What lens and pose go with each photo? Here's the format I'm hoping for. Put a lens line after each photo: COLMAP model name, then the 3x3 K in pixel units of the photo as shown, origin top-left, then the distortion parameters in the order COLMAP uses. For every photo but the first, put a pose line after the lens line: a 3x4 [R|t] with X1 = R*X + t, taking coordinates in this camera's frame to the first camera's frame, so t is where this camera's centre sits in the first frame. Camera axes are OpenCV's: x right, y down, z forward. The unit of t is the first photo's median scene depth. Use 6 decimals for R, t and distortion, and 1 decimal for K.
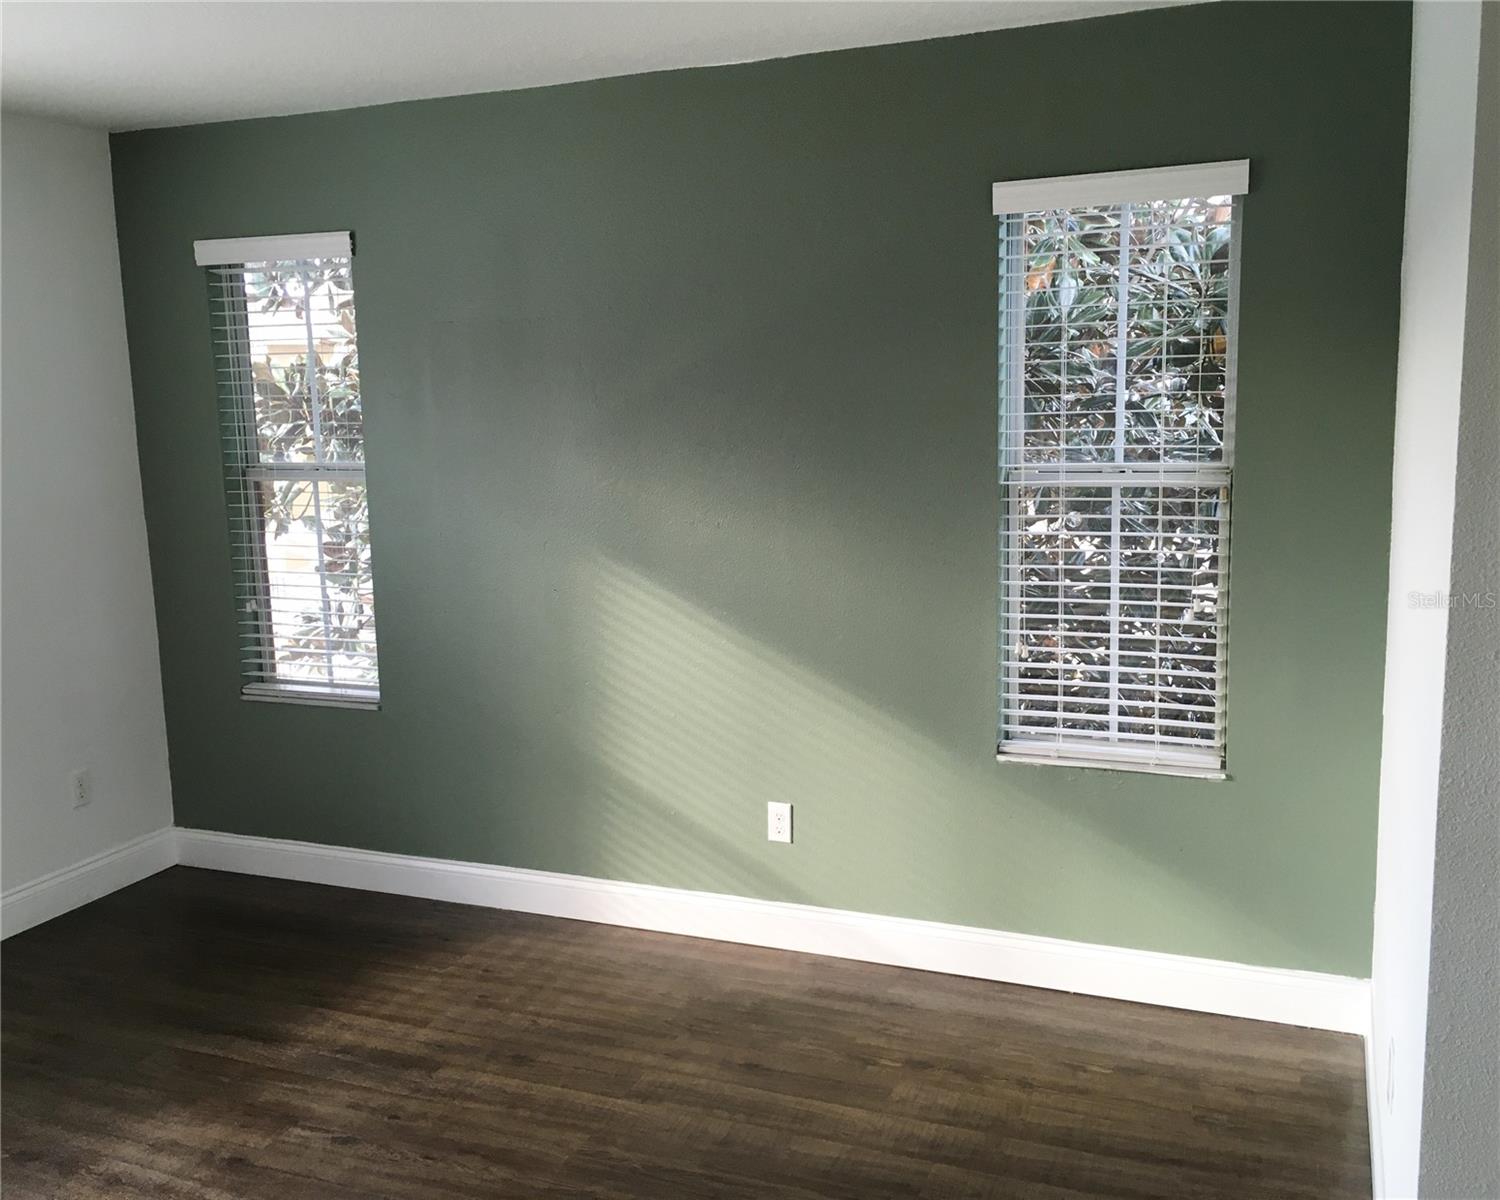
lens RADIAL K [[1357.0, 0, 750.0], [0, 1357.0, 600.0], [0, 0, 1]] dist [0.010165, 0.007210]
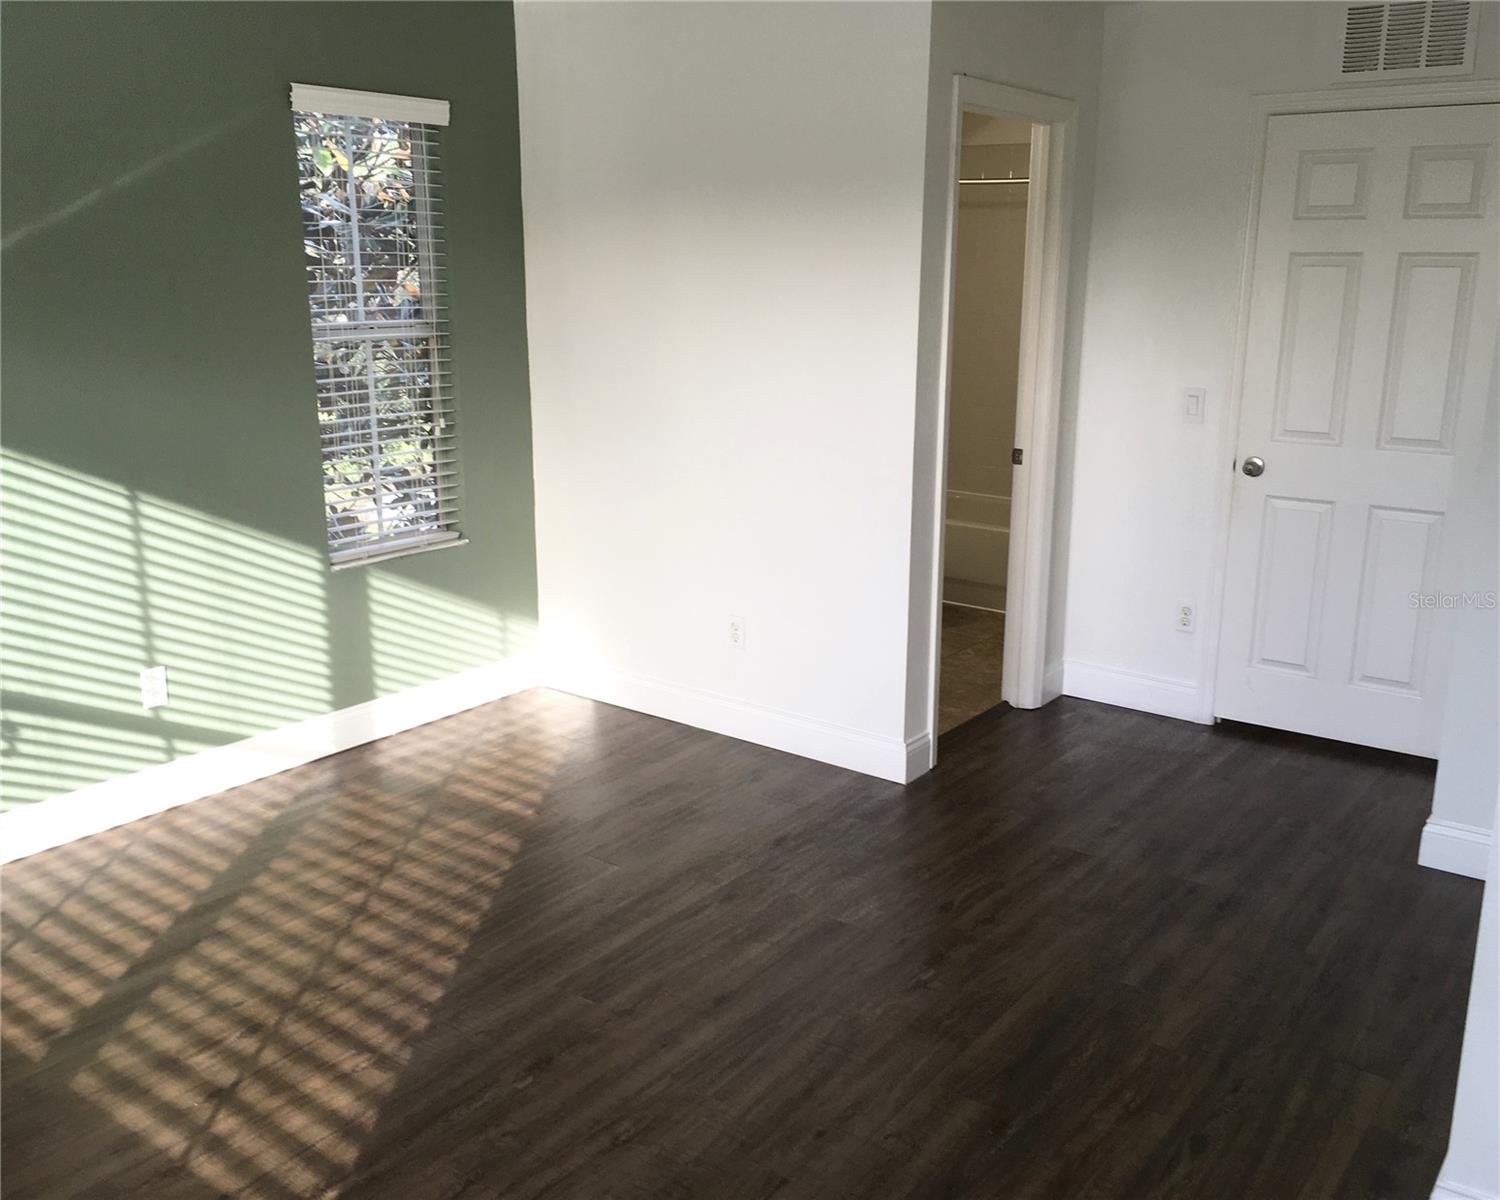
lens RADIAL K [[1357.0, 0, 750.0], [0, 1357.0, 600.0], [0, 0, 1]] dist [0.010165, 0.007210]
pose [[0.254764, -0.193866, 0.947371, -0.940675], [0.148772, 0.975891, 0.159696, 0.005907], [-0.955491, 0.100258, 0.277464, 0.330514]]
